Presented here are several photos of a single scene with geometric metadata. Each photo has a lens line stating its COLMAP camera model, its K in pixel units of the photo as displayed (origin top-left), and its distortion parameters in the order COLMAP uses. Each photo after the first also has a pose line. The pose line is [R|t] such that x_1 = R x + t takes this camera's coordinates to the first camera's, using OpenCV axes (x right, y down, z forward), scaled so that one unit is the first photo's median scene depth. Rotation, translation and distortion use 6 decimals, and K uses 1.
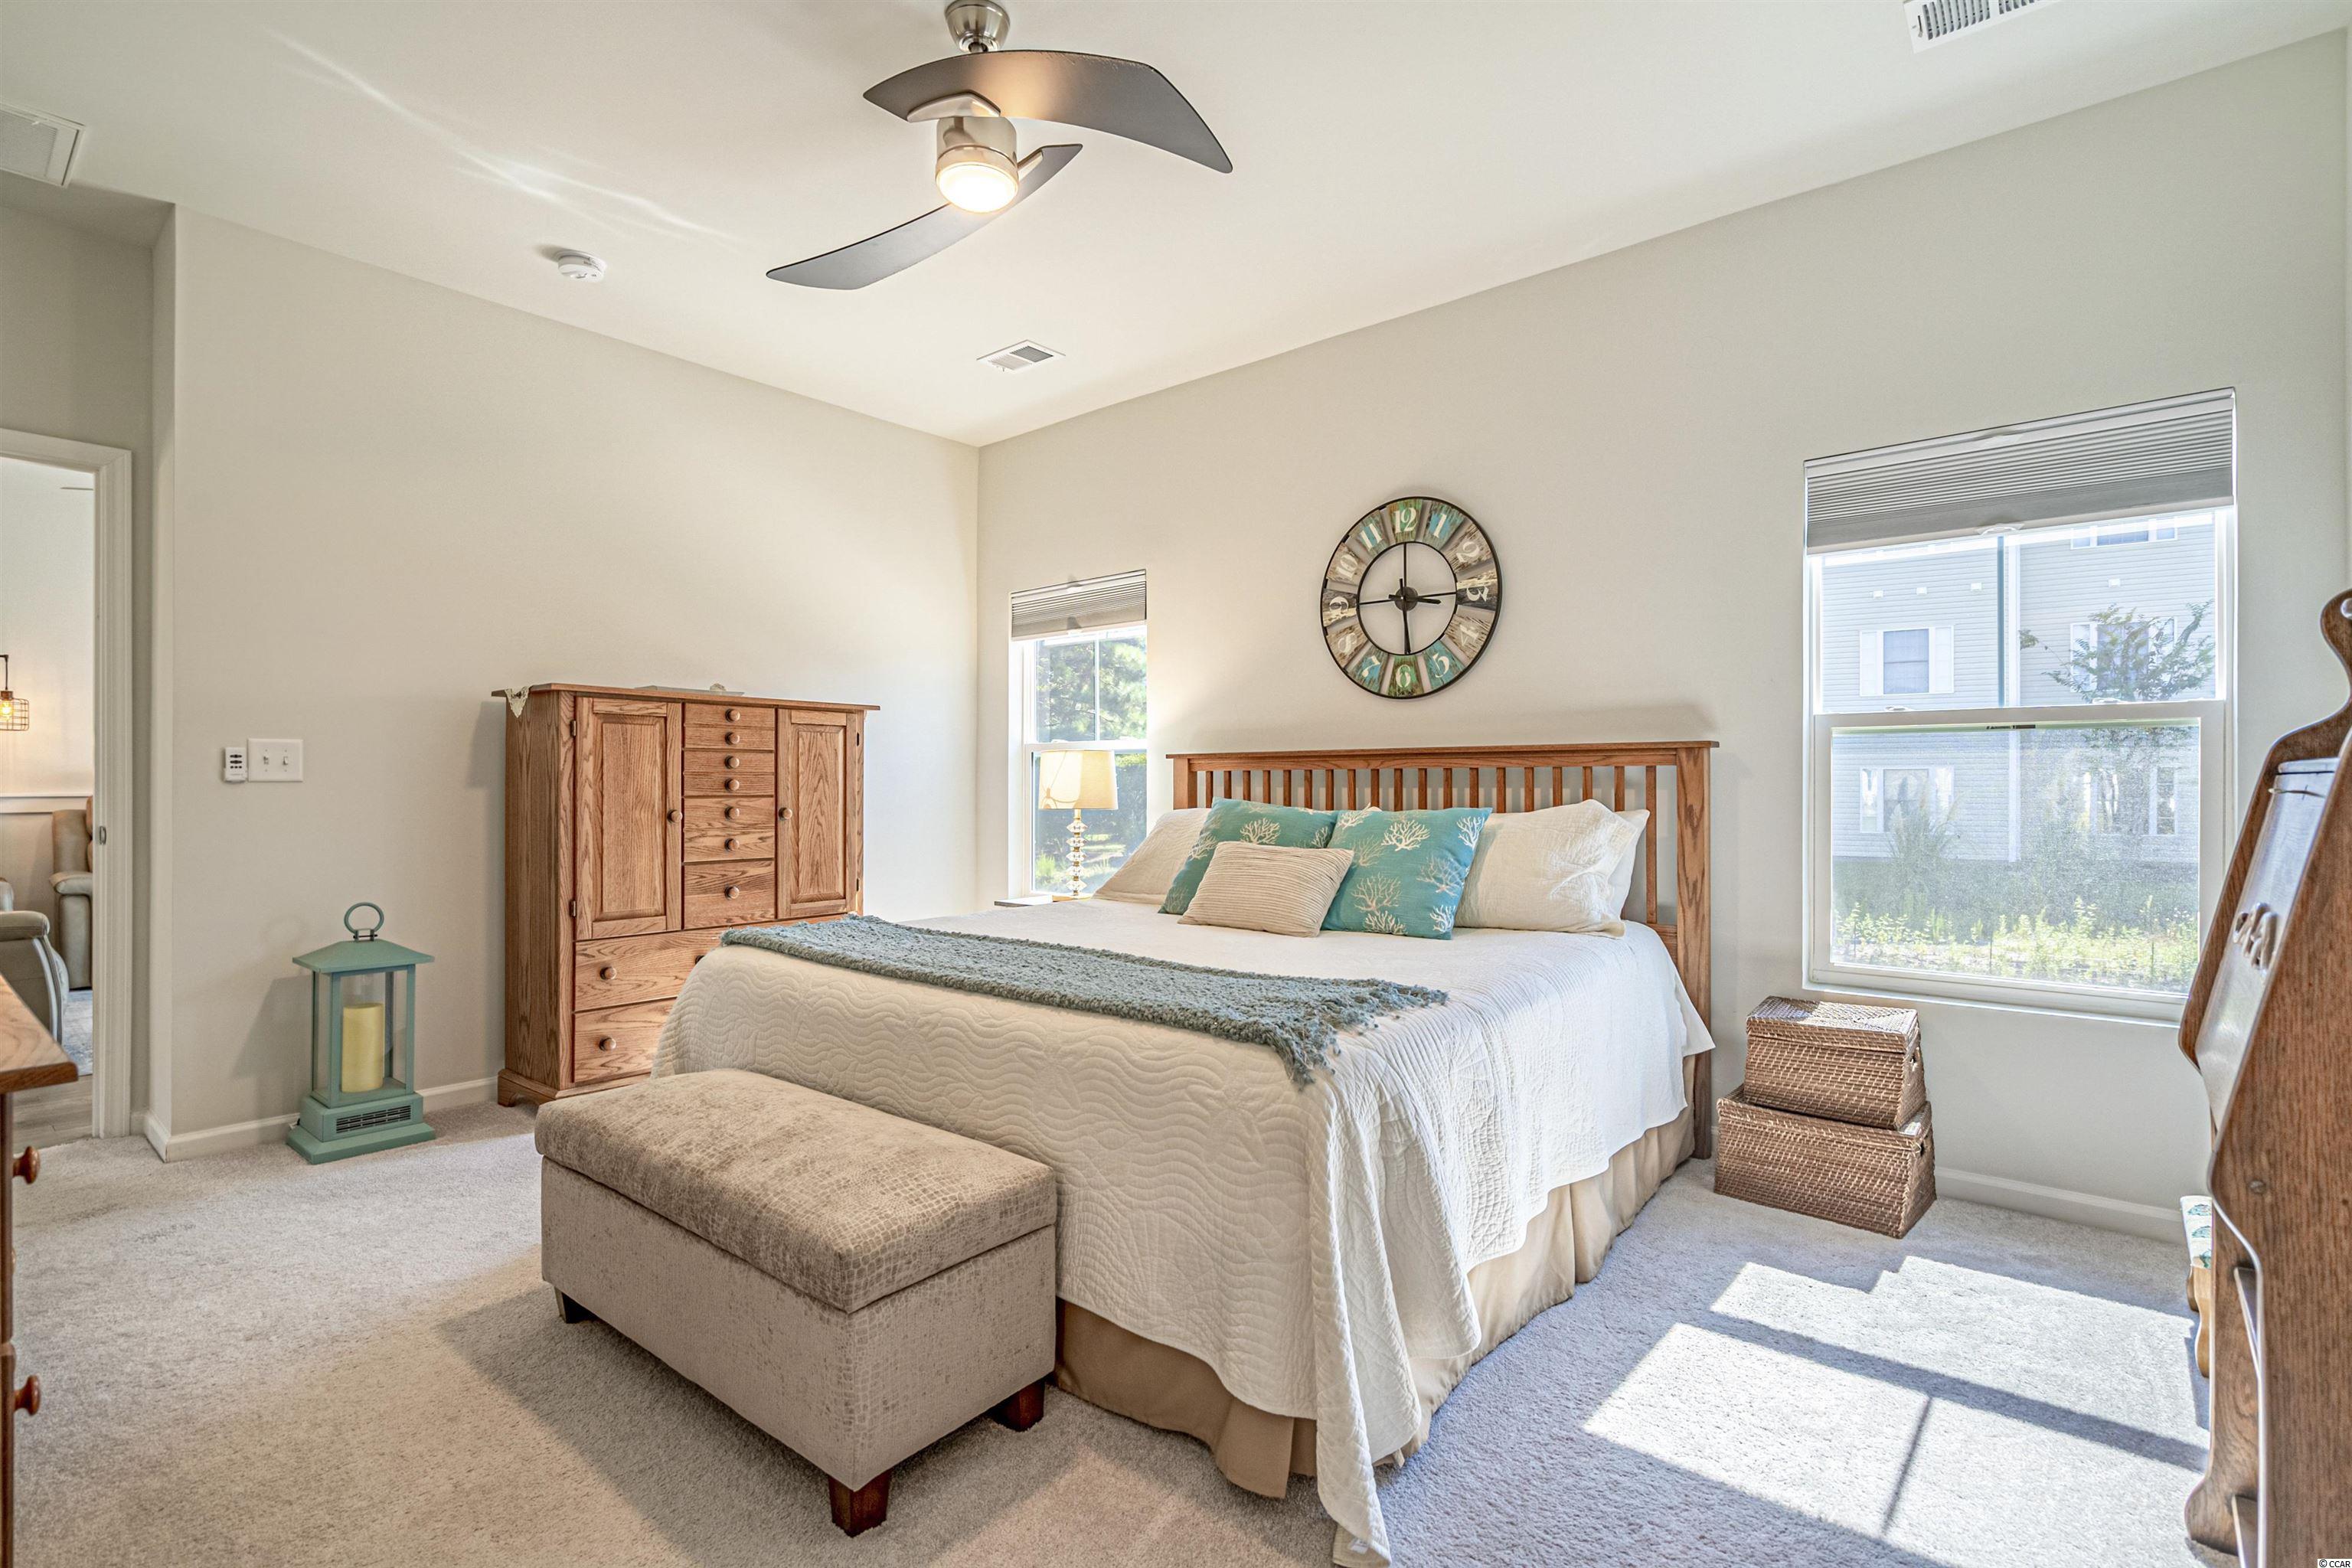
lens RADIAL K [[1097.7, 0, 1183.5], [0, 1097.7, 786.8], [0, 0, 1]] dist [-0.002961, 0.001238]
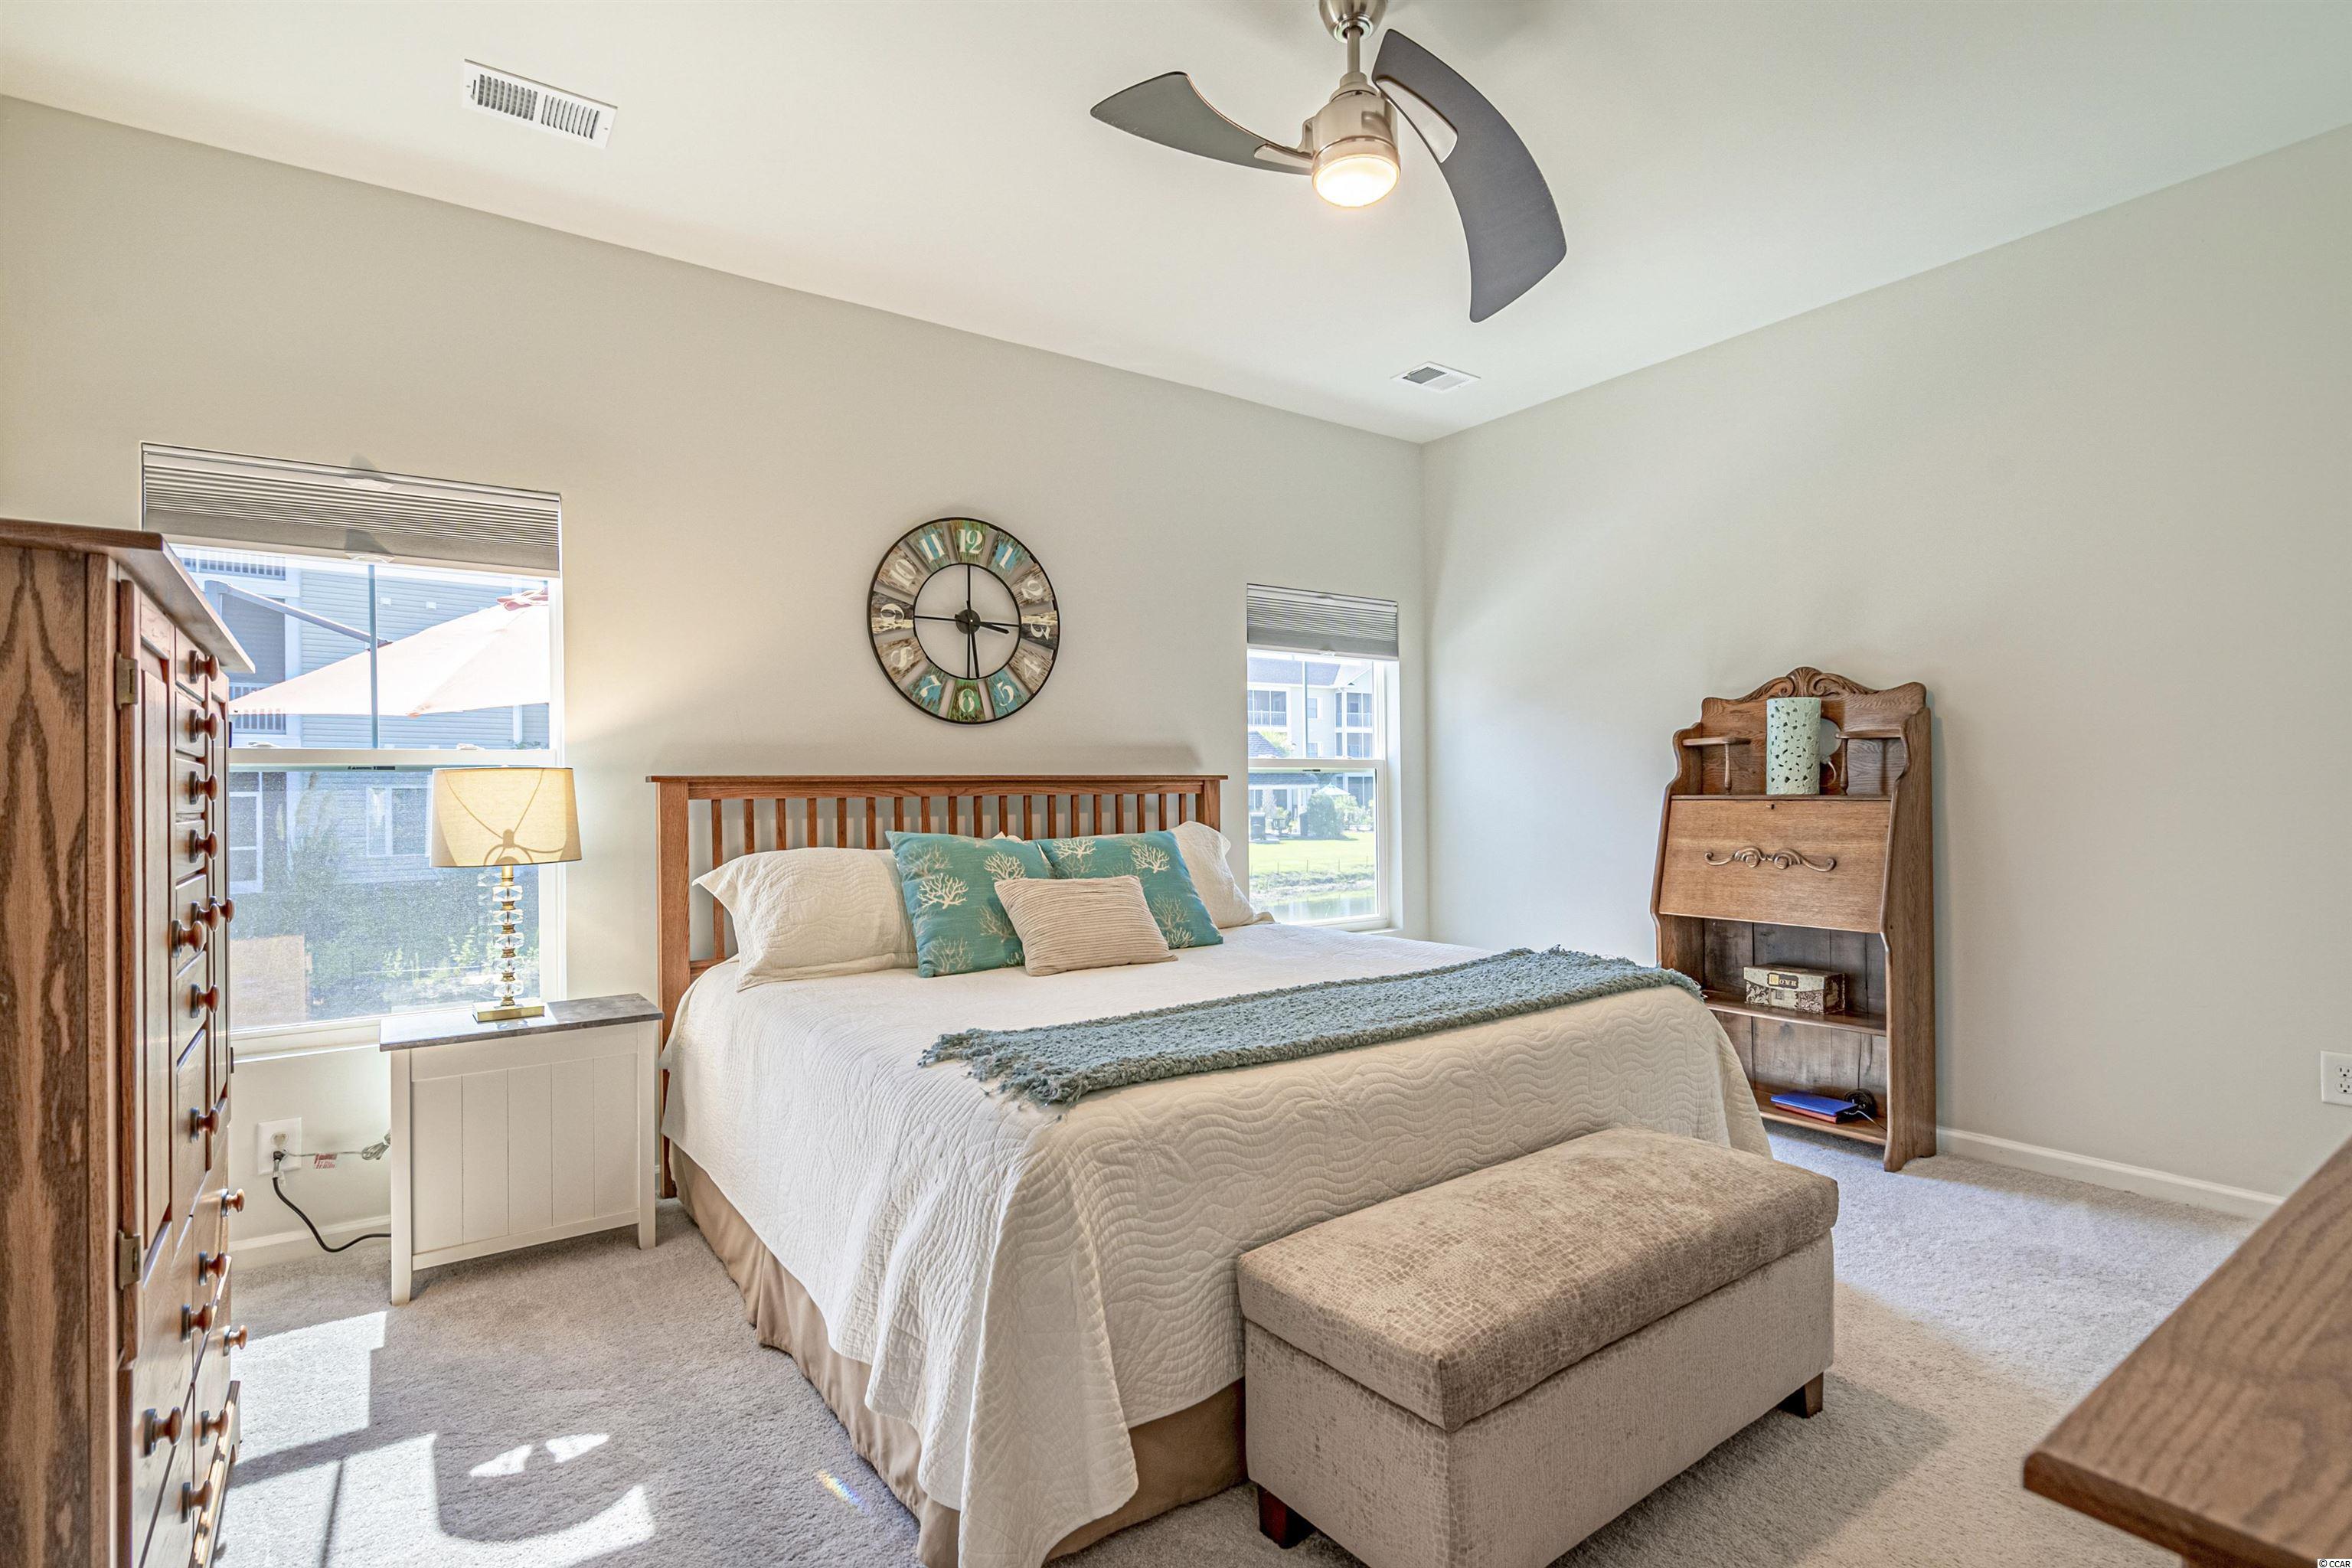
lens RADIAL K [[1111.8, 0, 1107.1], [0, 1111.8, 785.5], [0, 0, 1]] dist [-0.000890, 0.000268]
pose [[0.273302, 0.011170, 0.961863, -0.711527], [0.021039, 0.999624, -0.017586, -0.006216], [-0.961698, 0.025043, 0.272964, 0.617503]]
